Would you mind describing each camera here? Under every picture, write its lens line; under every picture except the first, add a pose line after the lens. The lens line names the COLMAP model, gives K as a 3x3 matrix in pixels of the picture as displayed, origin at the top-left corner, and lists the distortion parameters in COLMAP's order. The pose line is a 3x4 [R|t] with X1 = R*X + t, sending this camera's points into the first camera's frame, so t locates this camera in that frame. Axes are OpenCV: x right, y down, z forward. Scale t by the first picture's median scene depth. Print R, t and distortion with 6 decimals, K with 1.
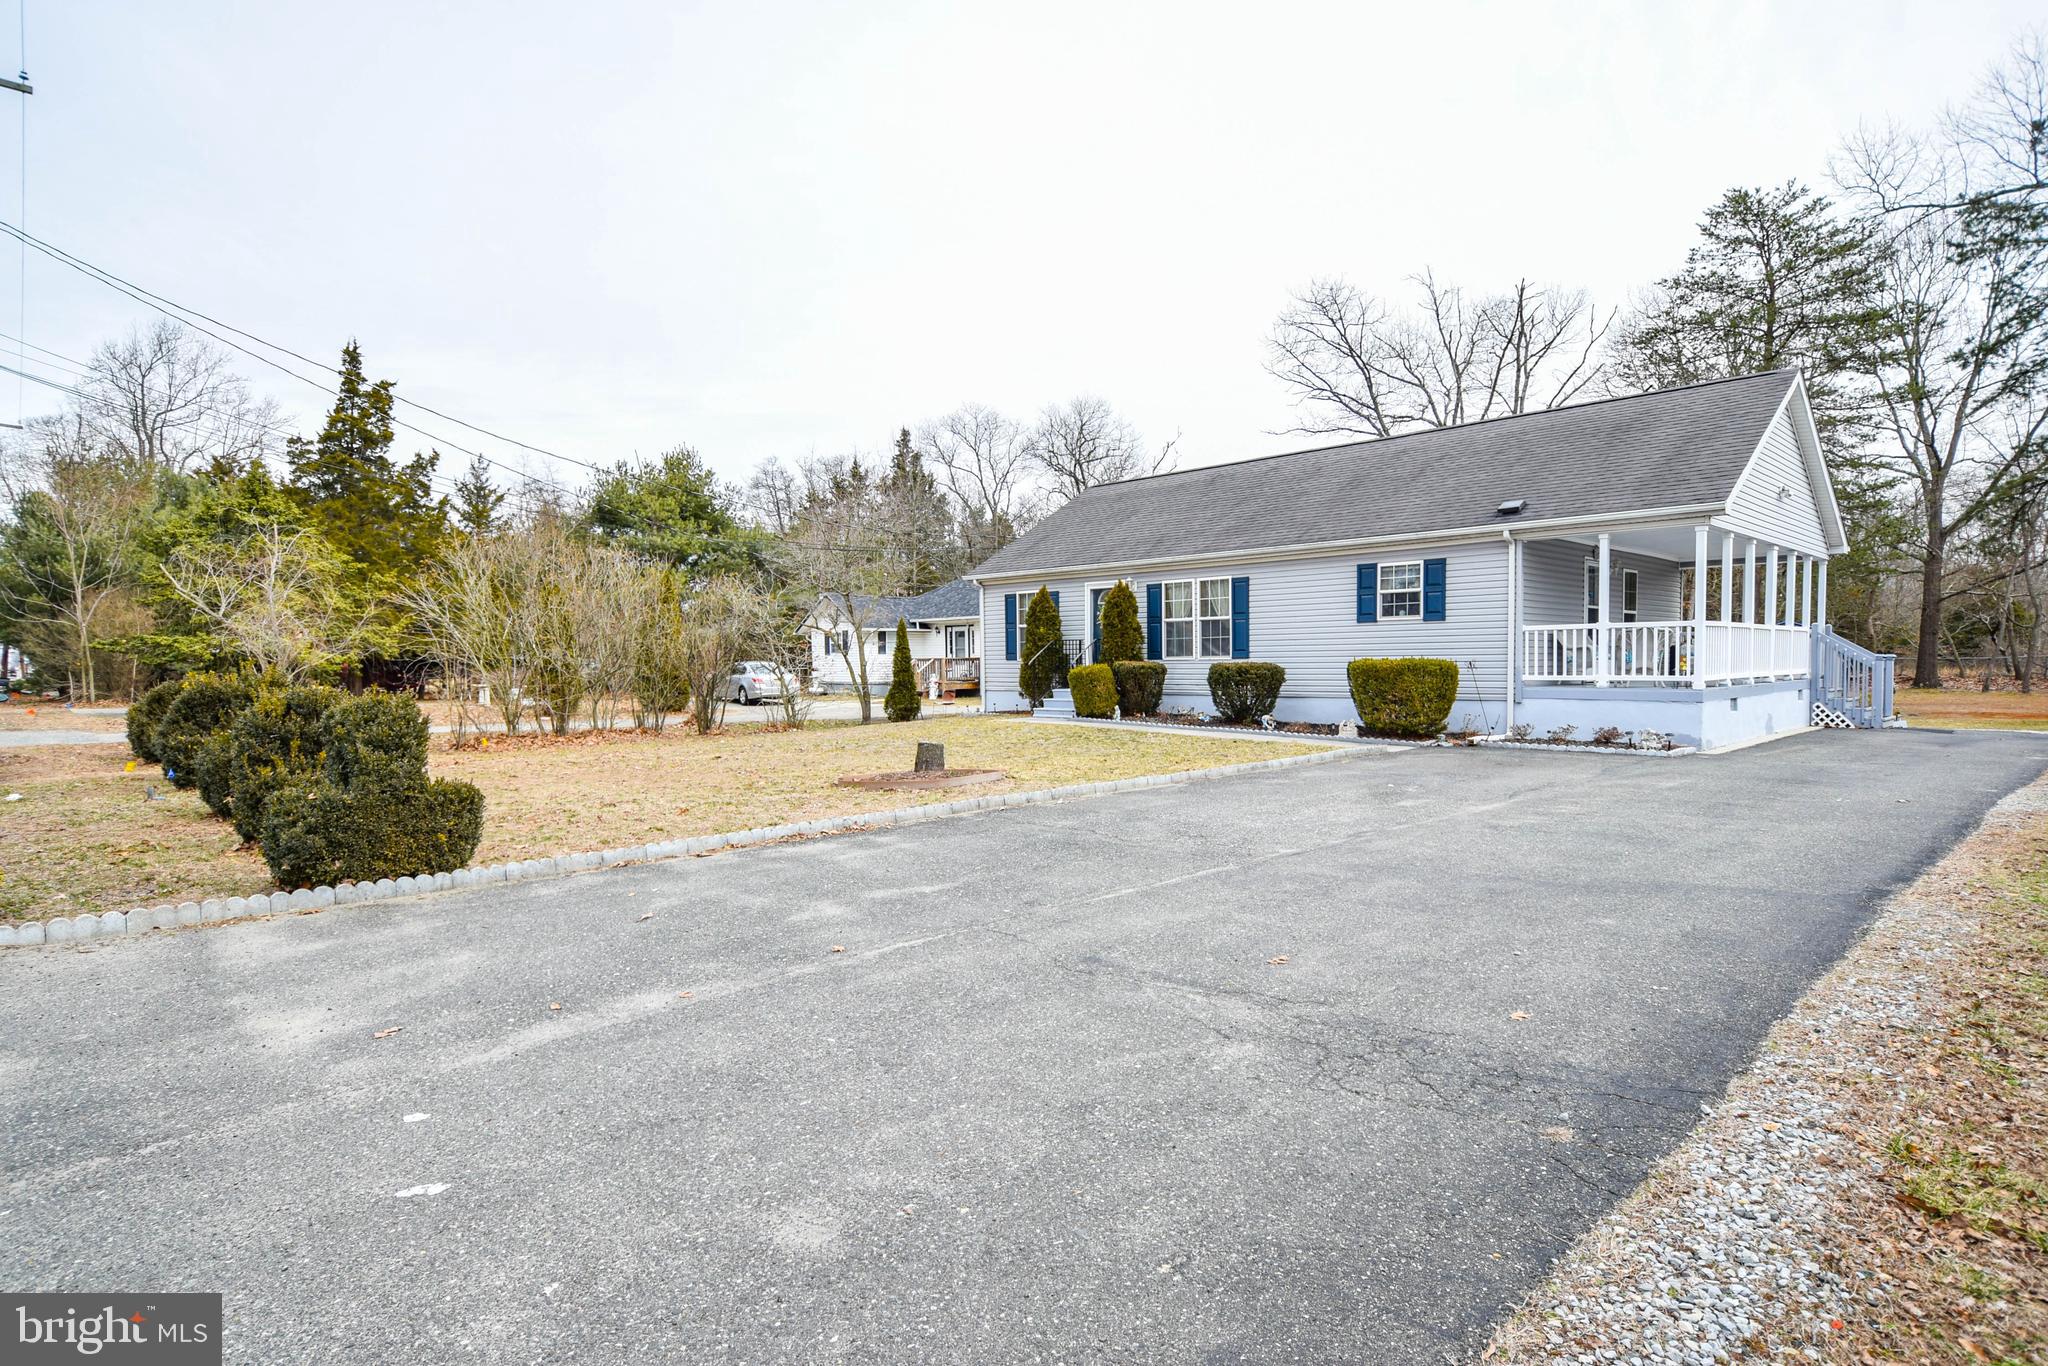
lens RADIAL K [[1080.8, 0, 1024.0], [0, 1080.8, 683.0], [0, 0, 1]] dist [-0.000910, -0.000372]
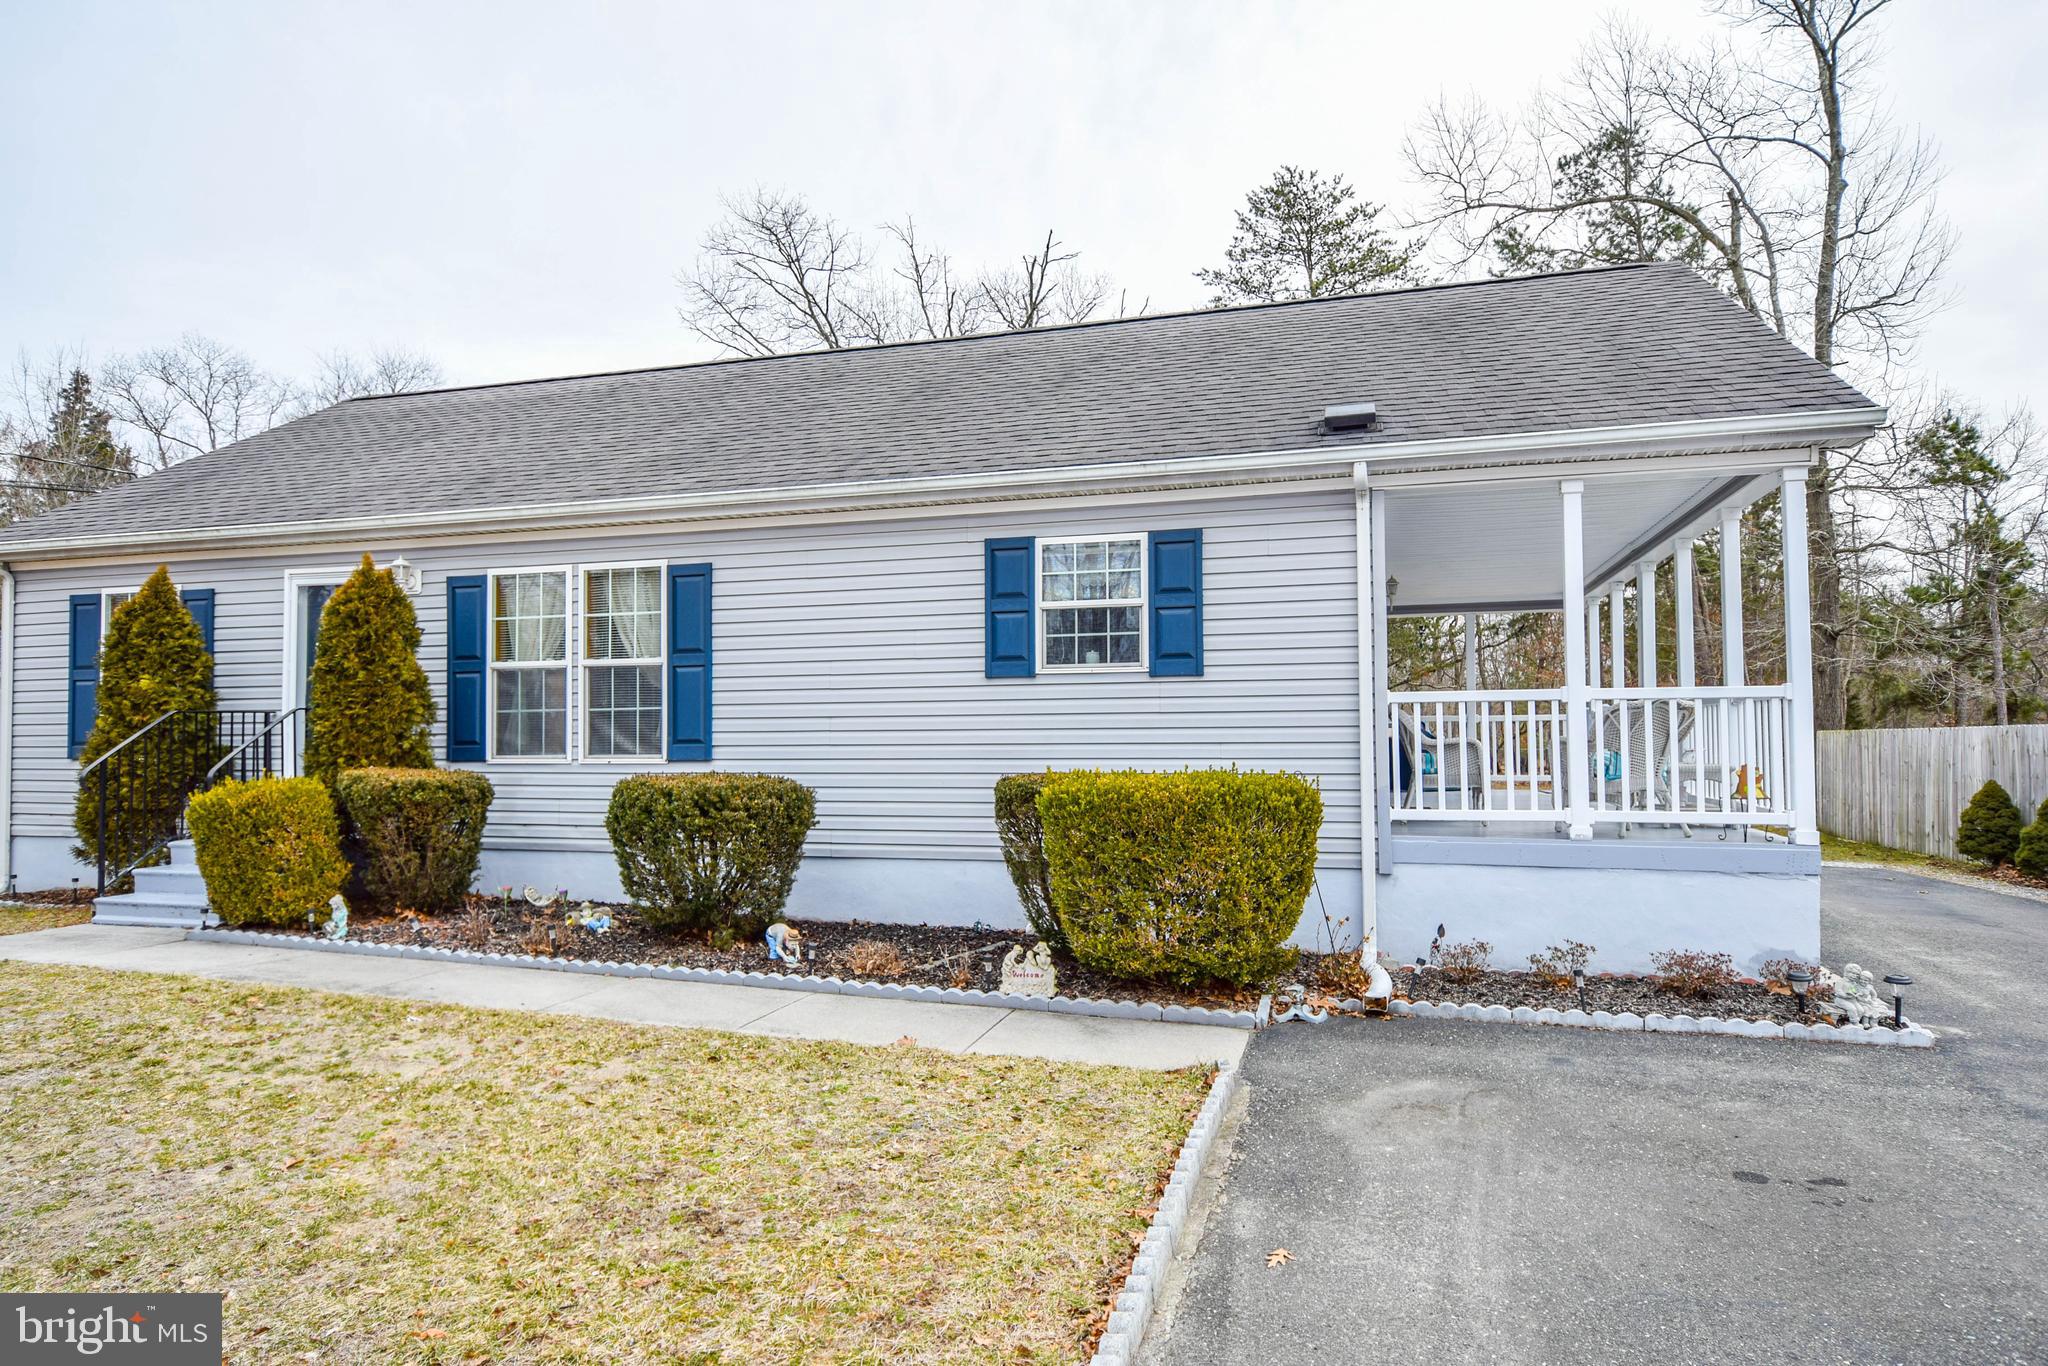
lens RADIAL K [[1176.2, 0, 1022.6], [0, 1176.2, 721.3], [0, 0, 1]] dist [-0.007778, -0.002694]
pose [[0.865293, 0.014862, 0.501046, 0.084340], [0.005858, 0.999192, -0.039754, -0.019018], [-0.501232, 0.037333, 0.864507, 0.537602]]
